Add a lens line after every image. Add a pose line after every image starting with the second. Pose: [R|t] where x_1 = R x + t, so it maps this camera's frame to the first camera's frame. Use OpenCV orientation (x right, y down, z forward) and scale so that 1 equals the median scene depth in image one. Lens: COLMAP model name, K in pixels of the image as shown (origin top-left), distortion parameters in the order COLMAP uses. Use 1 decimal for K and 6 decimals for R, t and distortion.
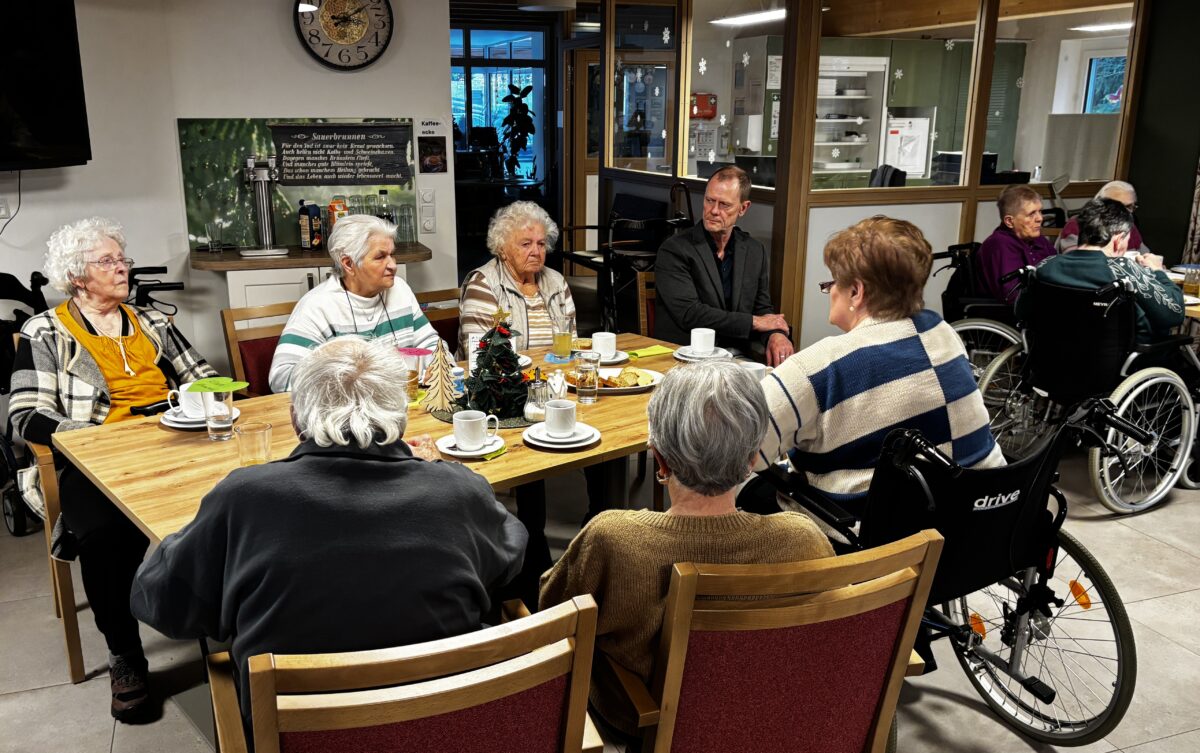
lens RADIAL K [[1003.9, 0, 603.5], [0, 1003.9, 382.5], [0, 0, 1]] dist [0.034022, -0.012581]
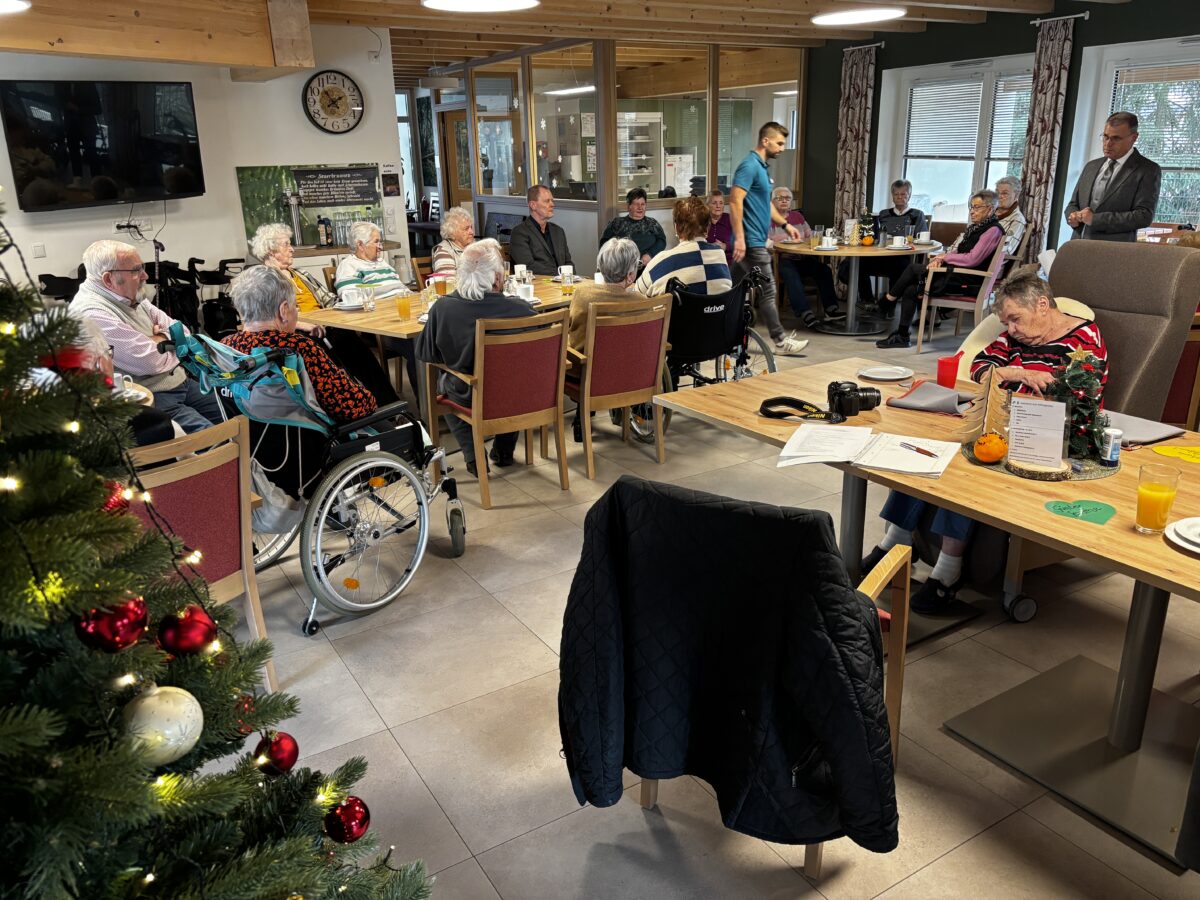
lens RADIAL K [[919.9, 0, 599.5], [0, 919.9, 444.8], [0, 0, 1]] dist [0.013145, 0.000086]
pose [[0.980914, -0.082282, 0.176173, -0.139965], [0.074450, 0.995939, 0.050629, 0.141075], [-0.179623, -0.036546, 0.983056, -0.538168]]
